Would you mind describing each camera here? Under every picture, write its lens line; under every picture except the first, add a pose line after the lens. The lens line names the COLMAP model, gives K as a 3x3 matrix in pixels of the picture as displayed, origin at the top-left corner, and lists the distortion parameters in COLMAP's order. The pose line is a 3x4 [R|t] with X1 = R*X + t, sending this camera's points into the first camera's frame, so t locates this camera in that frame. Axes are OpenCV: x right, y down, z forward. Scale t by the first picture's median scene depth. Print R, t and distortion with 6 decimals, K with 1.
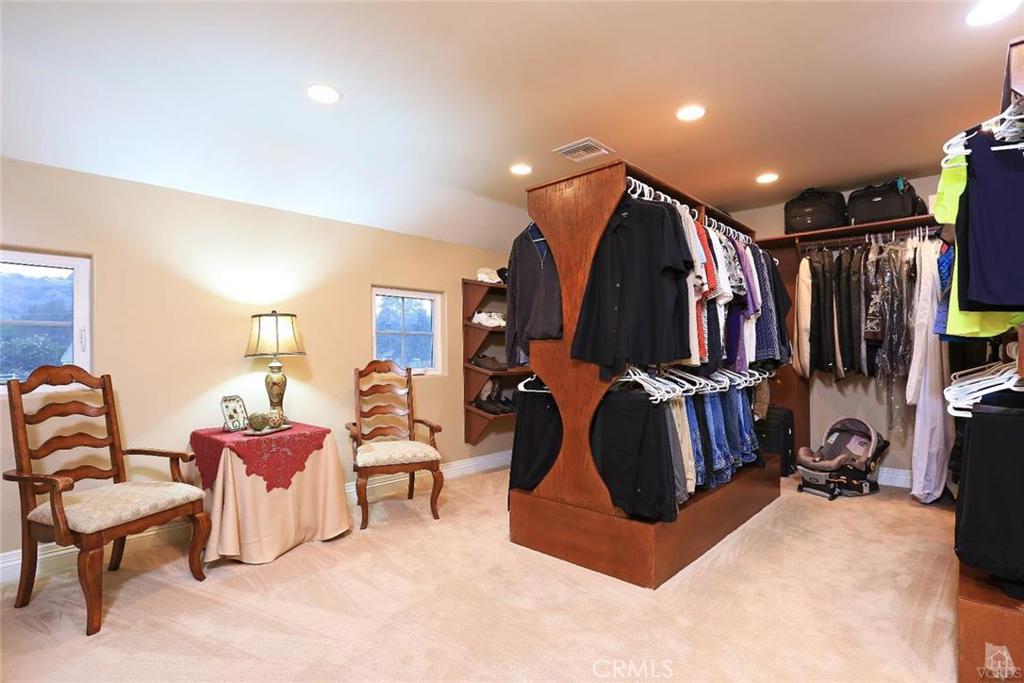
lens RADIAL K [[488.6, 0, 512.0], [0, 488.6, 341.5], [0, 0, 1]] dist [0.000191, 0.000078]
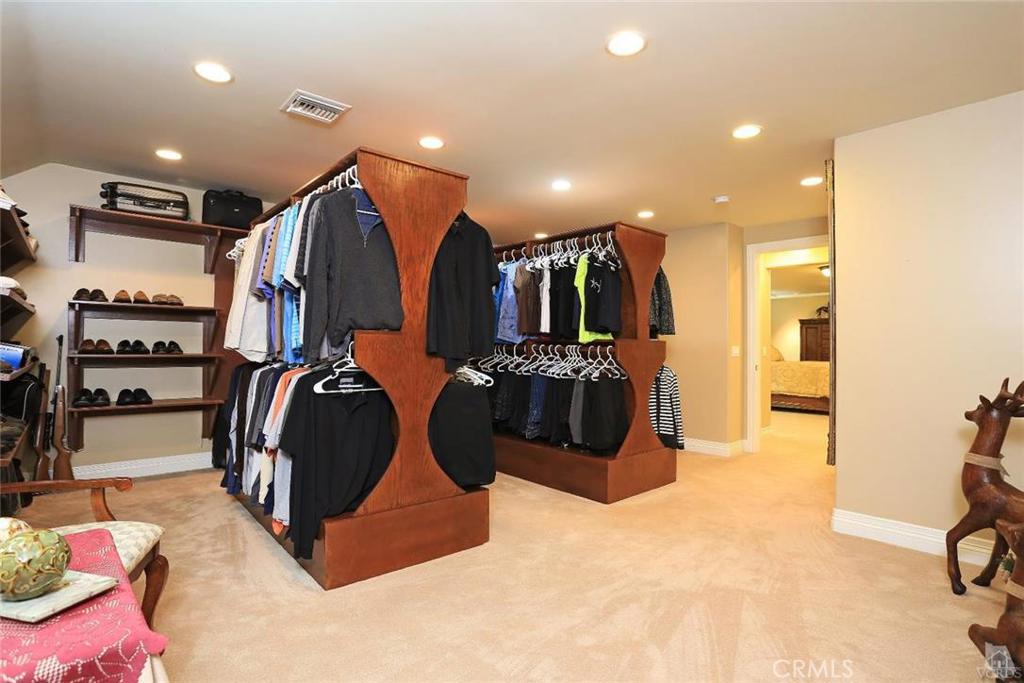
lens RADIAL K [[513.6, 0, 512.3], [0, 513.6, 334.0], [0, 0, 1]] dist [-0.000246, -0.000045]
pose [[0.104855, 0.048026, 0.993327, -0.862135], [-0.039786, 0.998236, -0.044063, 0.035929], [-0.993691, -0.034900, 0.106580, 0.698299]]
